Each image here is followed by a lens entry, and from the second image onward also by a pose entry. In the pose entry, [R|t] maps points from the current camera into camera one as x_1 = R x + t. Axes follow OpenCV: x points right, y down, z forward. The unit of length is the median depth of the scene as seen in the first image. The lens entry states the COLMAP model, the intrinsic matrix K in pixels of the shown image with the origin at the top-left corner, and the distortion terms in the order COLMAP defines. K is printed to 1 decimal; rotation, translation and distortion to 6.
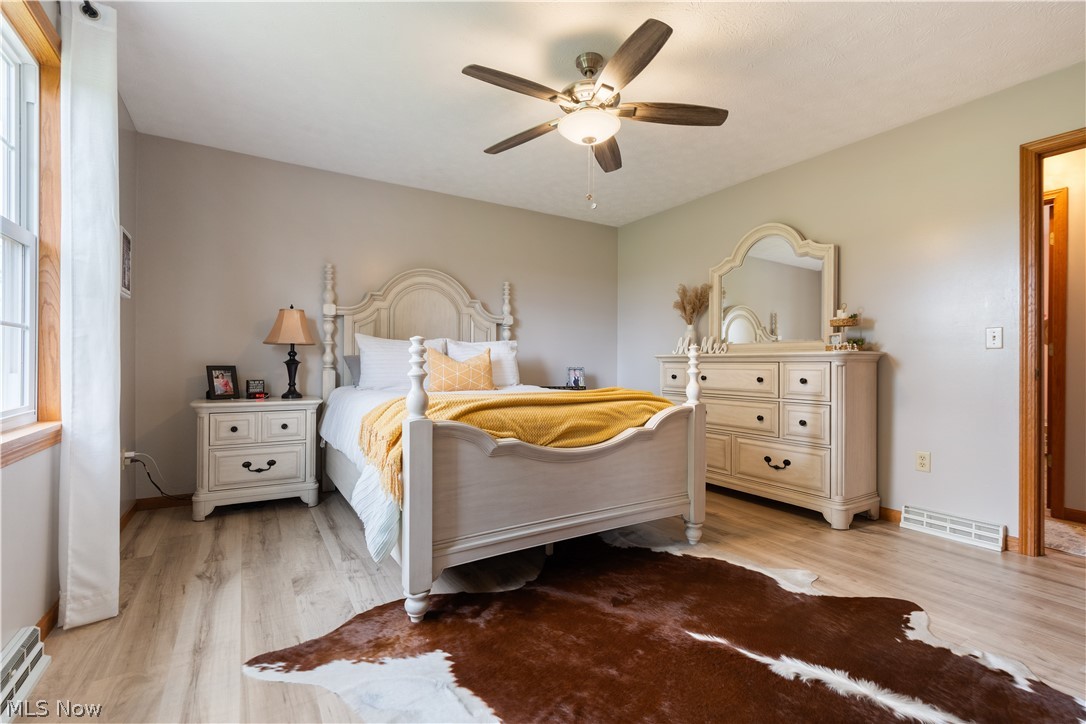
lens RADIAL K [[489.8, 0, 537.9], [0, 489.8, 362.5], [0, 0, 1]] dist [-0.006435, 0.003104]
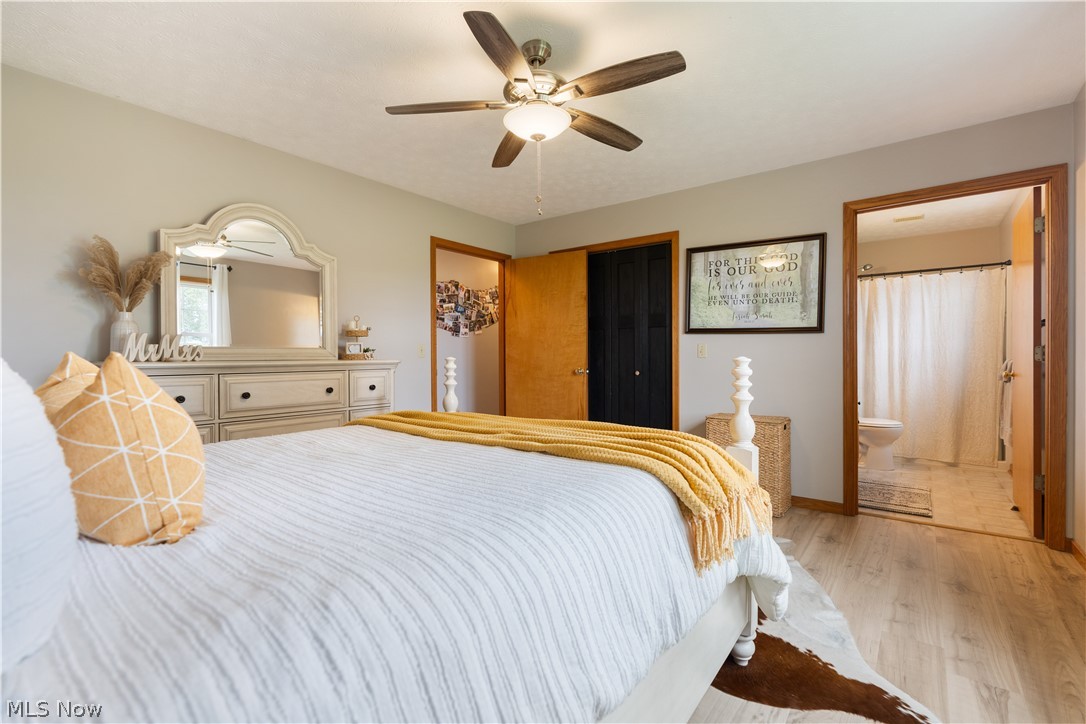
lens RADIAL K [[489.8, 0, 544.9], [0, 489.8, 357.9], [0, 0, 1]] dist [-0.006435, 0.003104]
pose [[-0.360572, -0.010097, 0.932677, -0.544283], [0.000535, 0.999939, 0.011032, -0.035356], [-0.932731, 0.004477, -0.360545, 0.938653]]
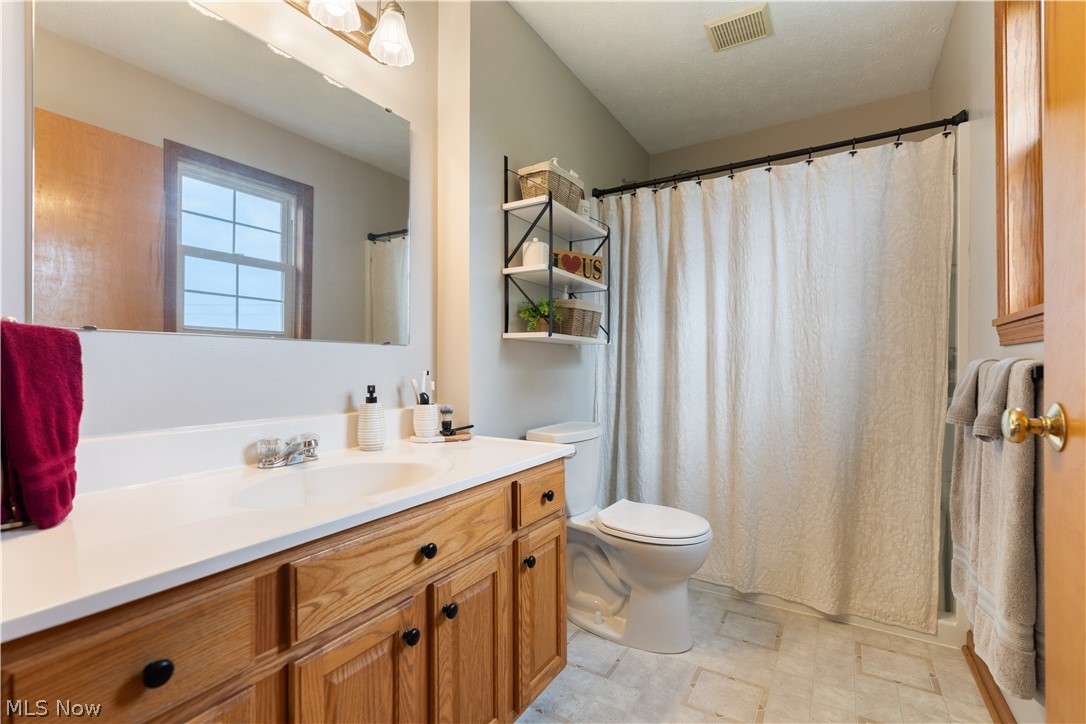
lens RADIAL K [[489.8, 0, 539.3], [0, 489.8, 360.1], [0, 0, 1]] dist [-0.006435, 0.003104]
pose [[-0.478277, -0.006950, 0.878182, -0.372285], [-0.001809, 0.999974, 0.006928, -0.030975], [-0.878207, 0.001725, -0.478277, 0.618568]]
